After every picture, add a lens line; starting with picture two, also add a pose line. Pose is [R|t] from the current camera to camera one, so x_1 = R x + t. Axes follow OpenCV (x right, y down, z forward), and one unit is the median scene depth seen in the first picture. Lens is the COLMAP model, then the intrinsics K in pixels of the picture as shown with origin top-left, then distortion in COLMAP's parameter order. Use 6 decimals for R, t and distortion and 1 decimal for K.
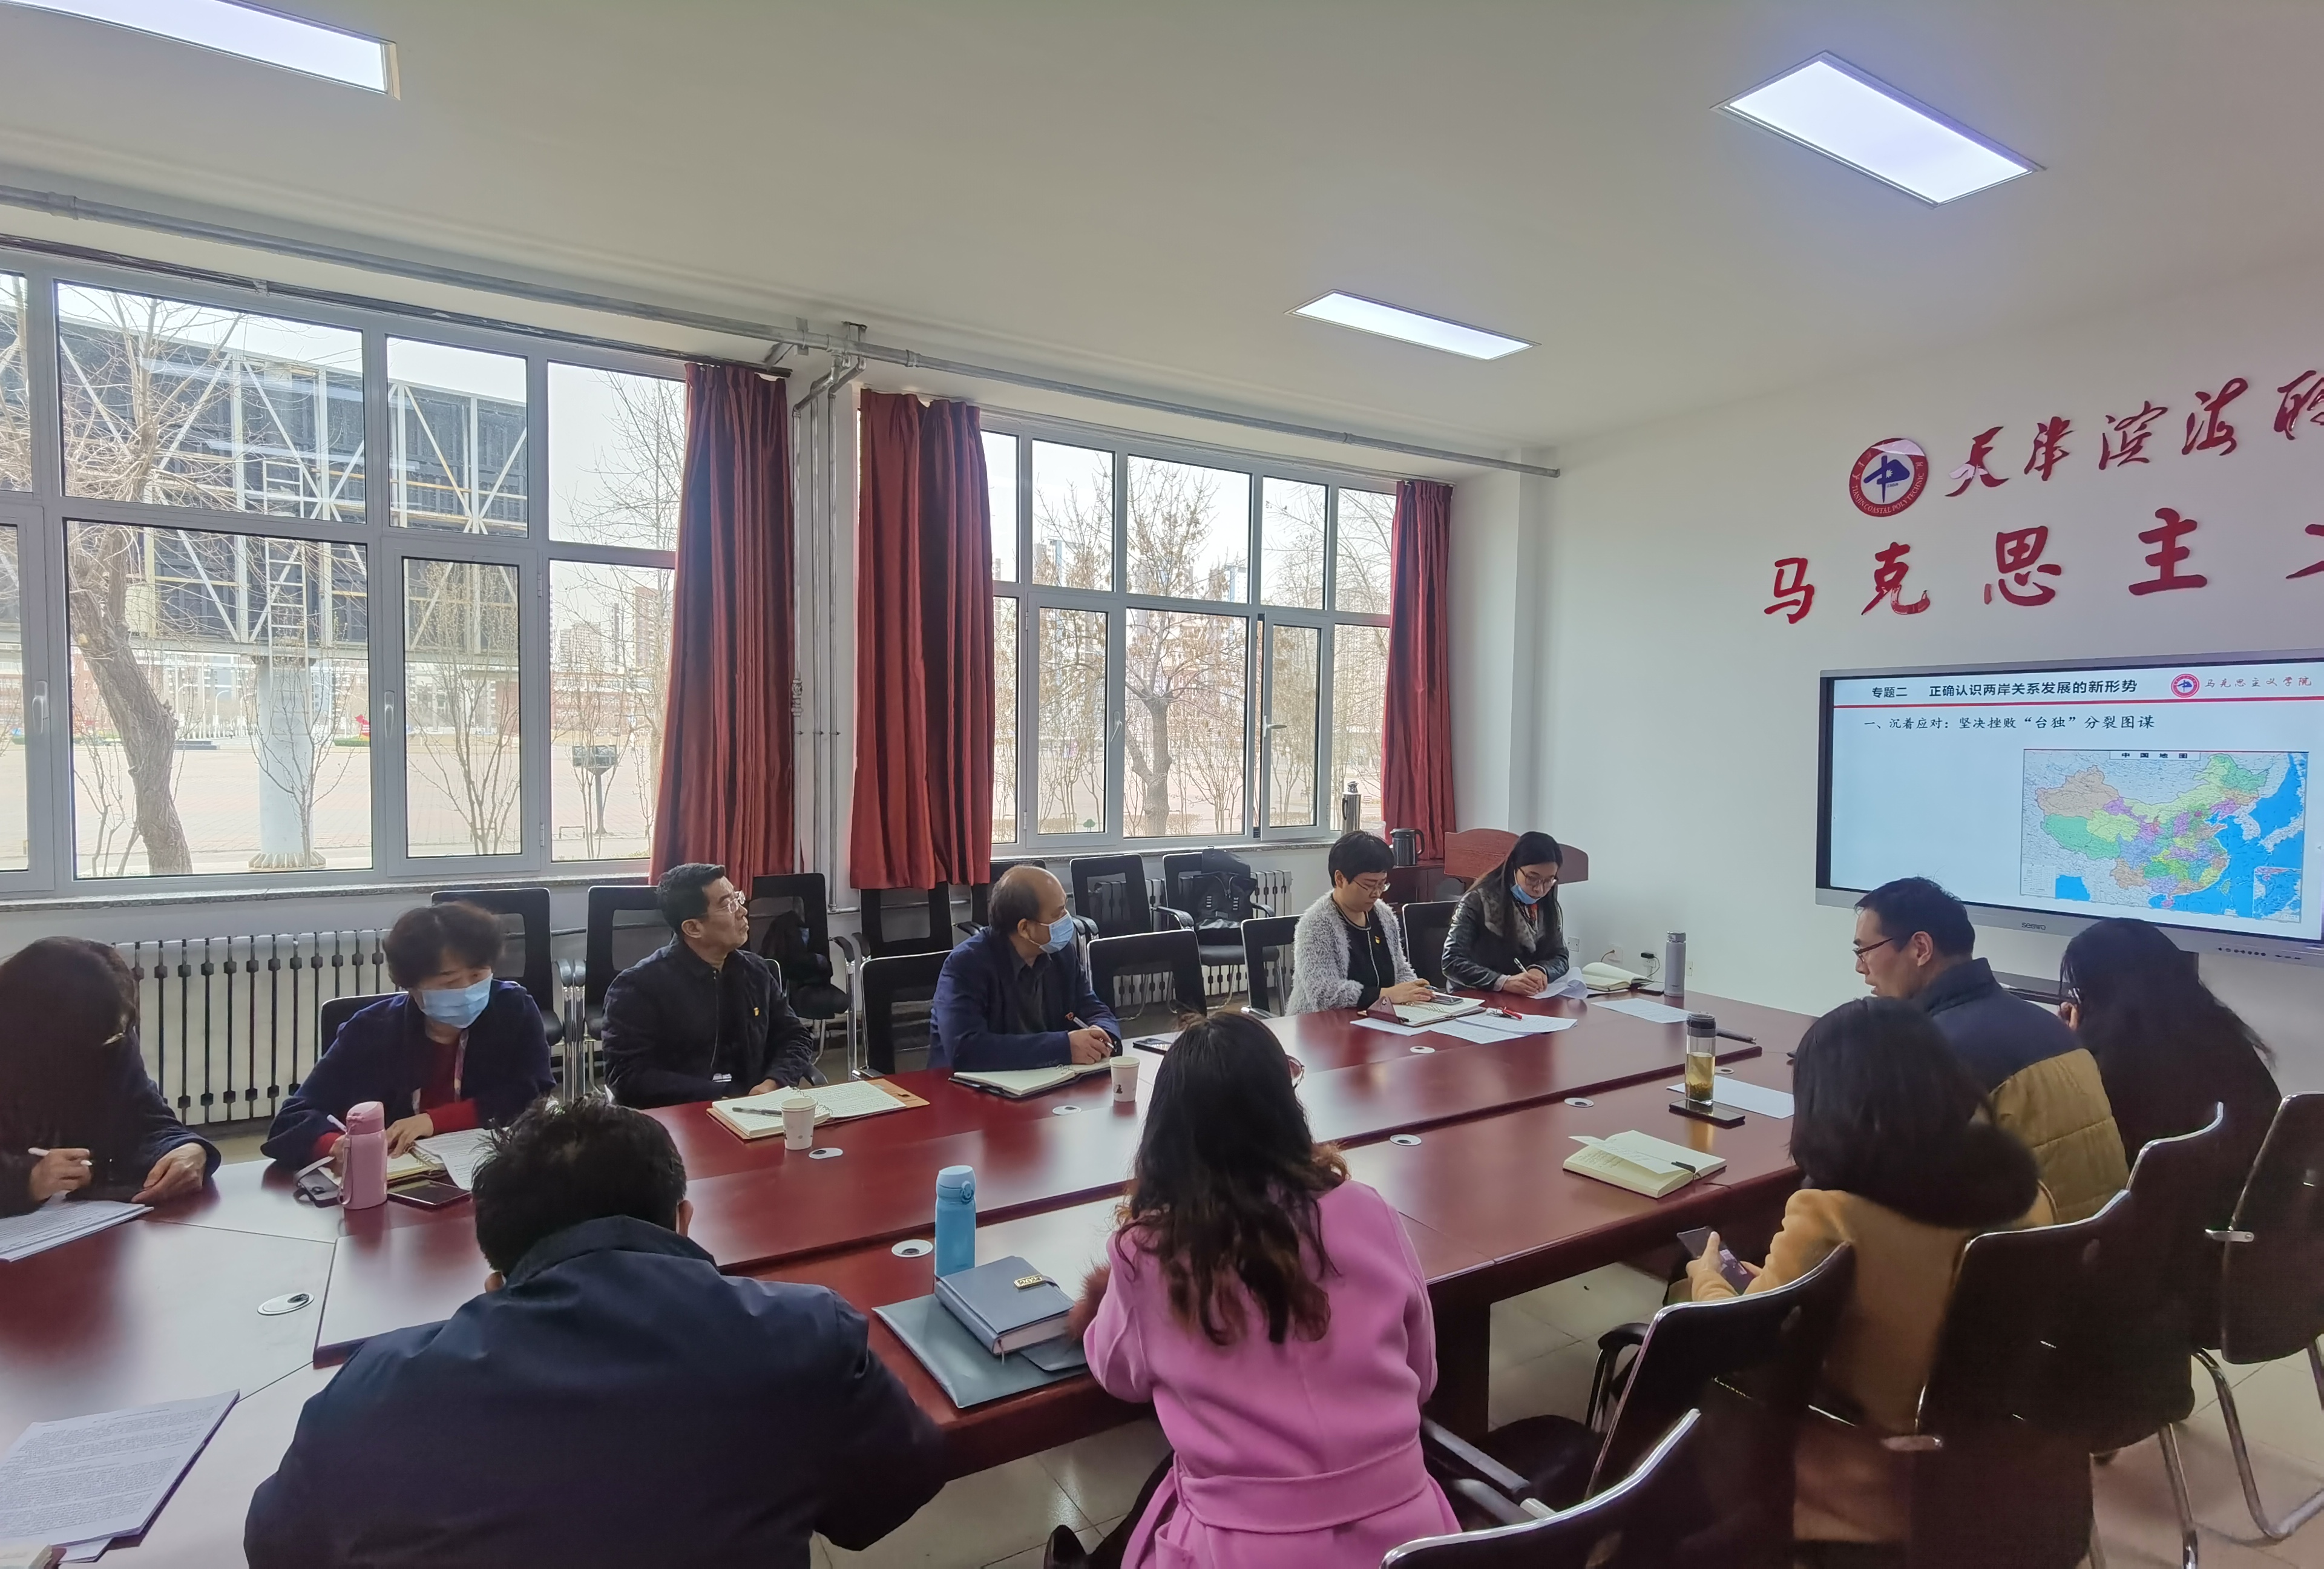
lens RADIAL K [[1206.5, 0, 1174.0], [0, 1206.5, 786.0], [0, 0, 1]] dist [-0.003411, 0.015836]
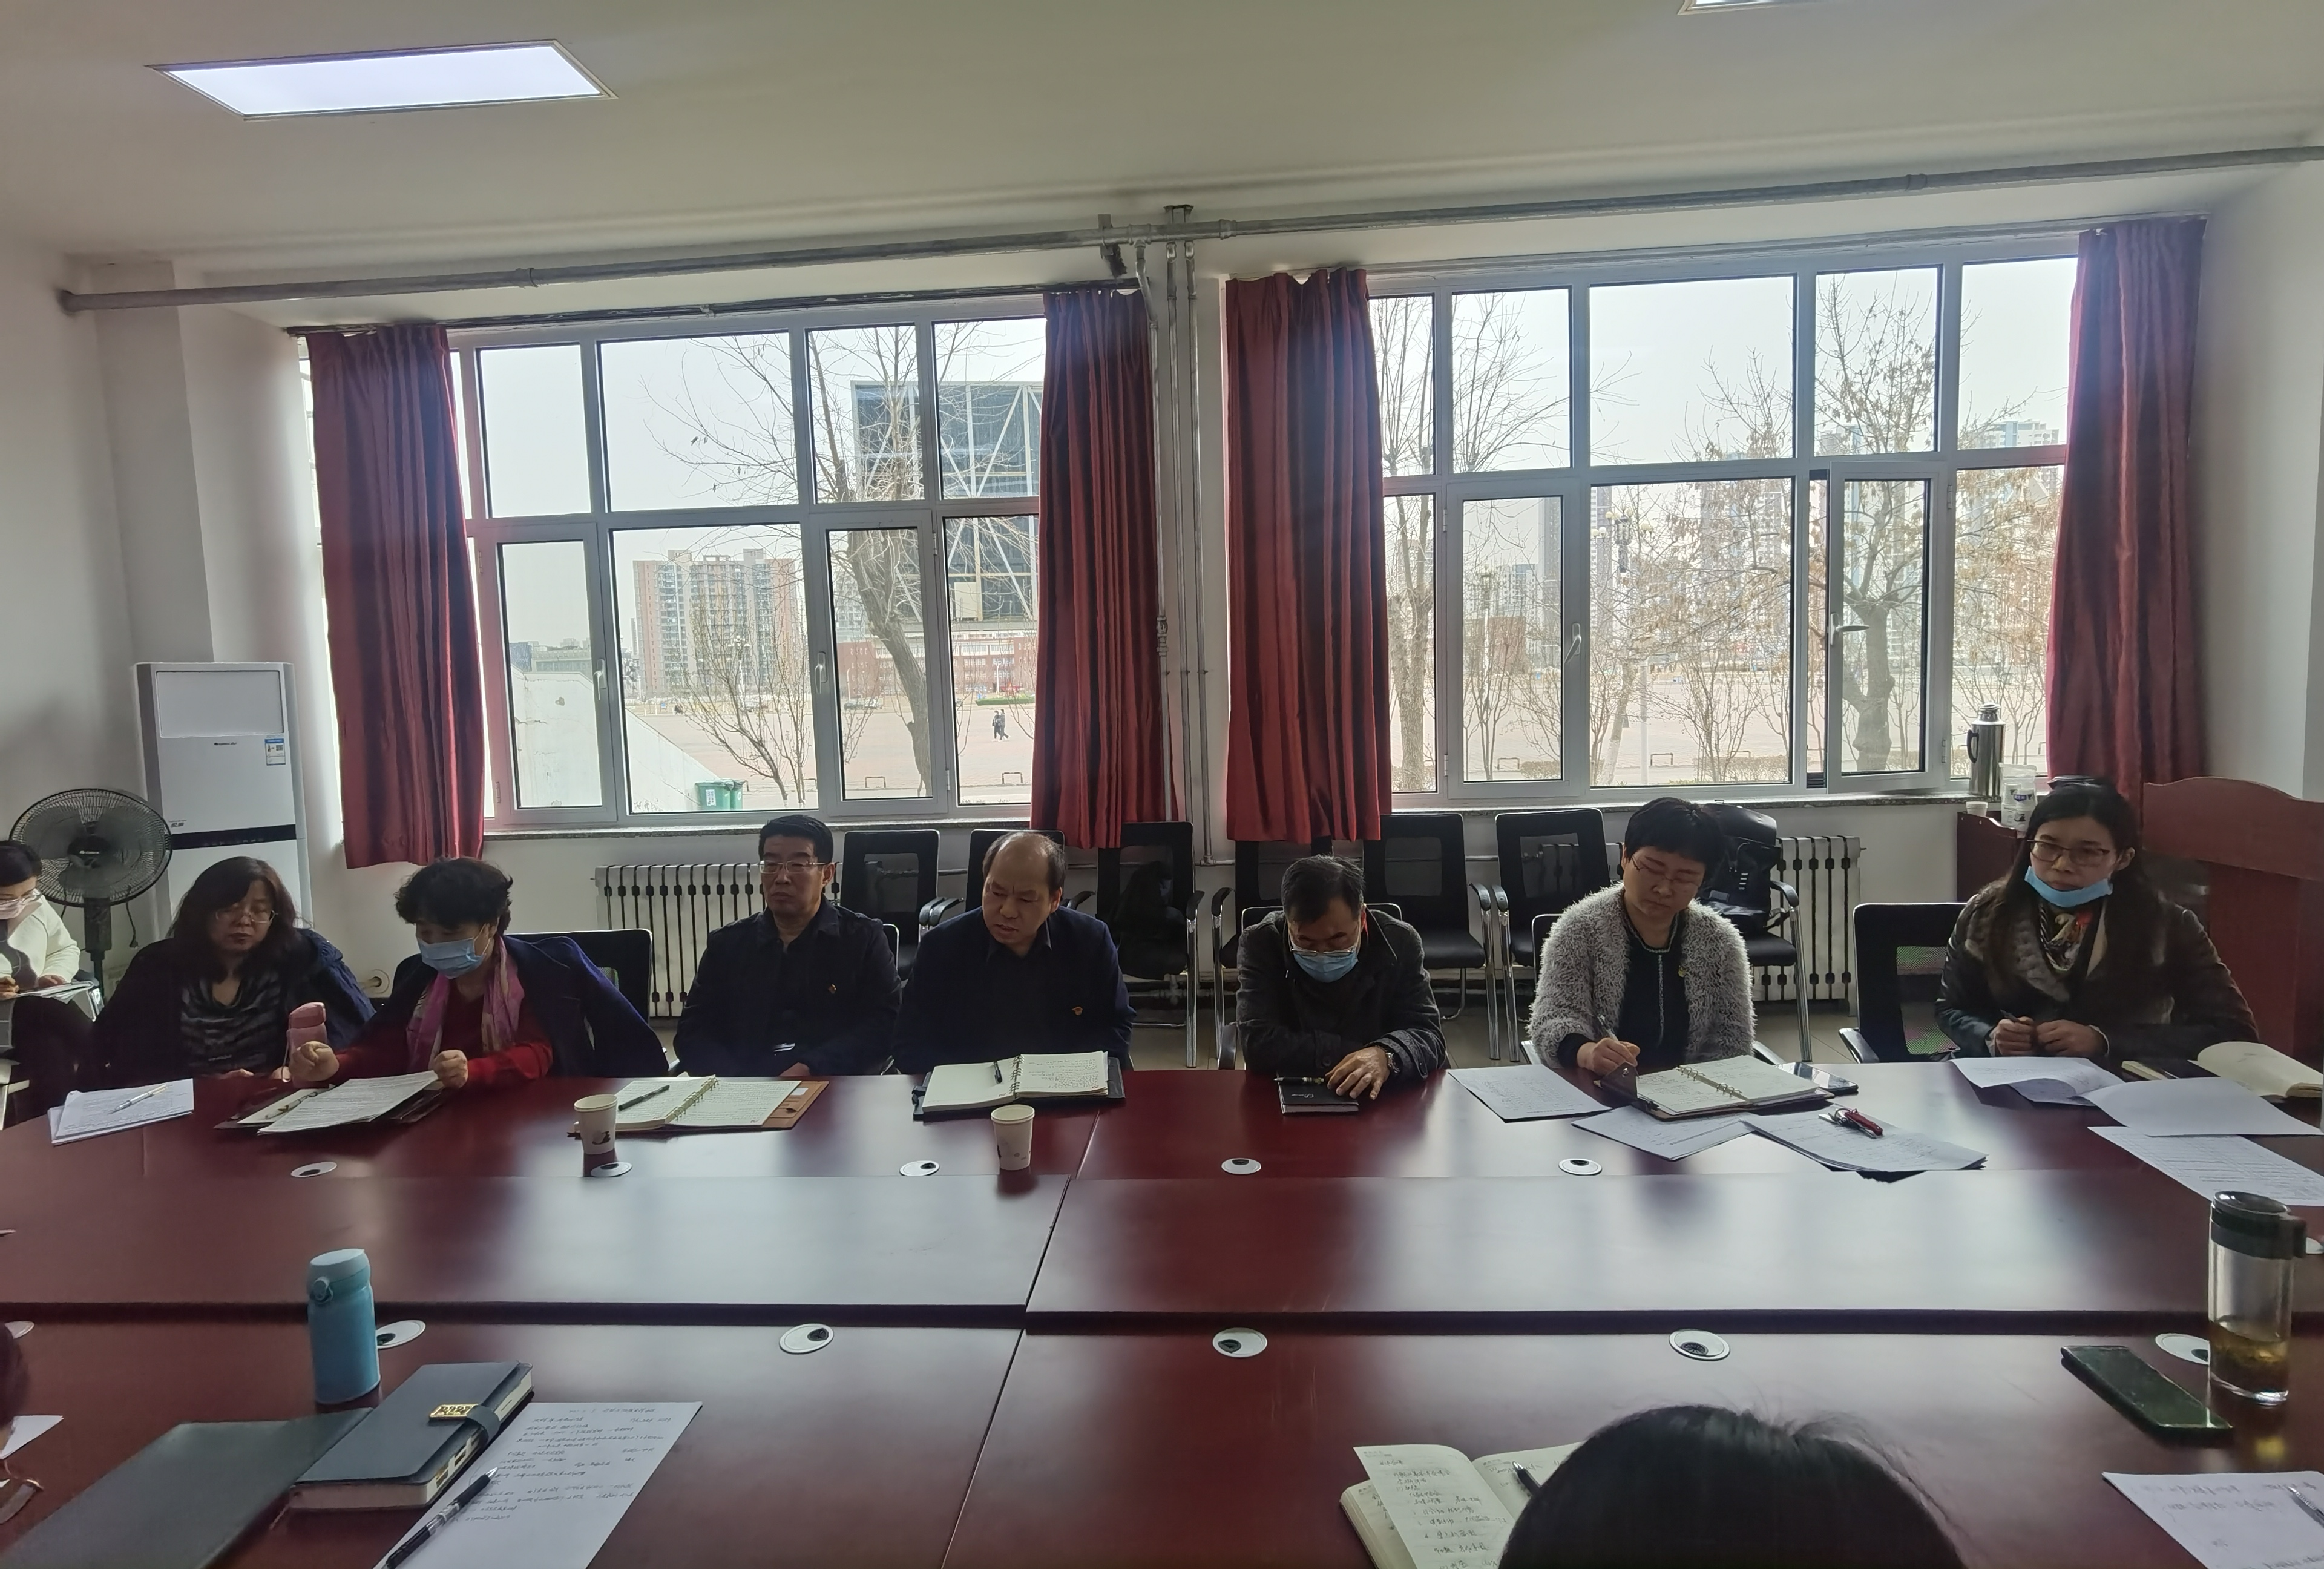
lens RADIAL K [[1217.6, 0, 1162.0], [0, 1217.6, 784.5], [0, 0, 1]] dist [0.028145, 0.000100]
pose [[0.803655, 0.009226, -0.595024, 0.257325], [0.019033, 0.998970, 0.041196, 0.003200], [0.594791, -0.044432, 0.802652, 0.247102]]
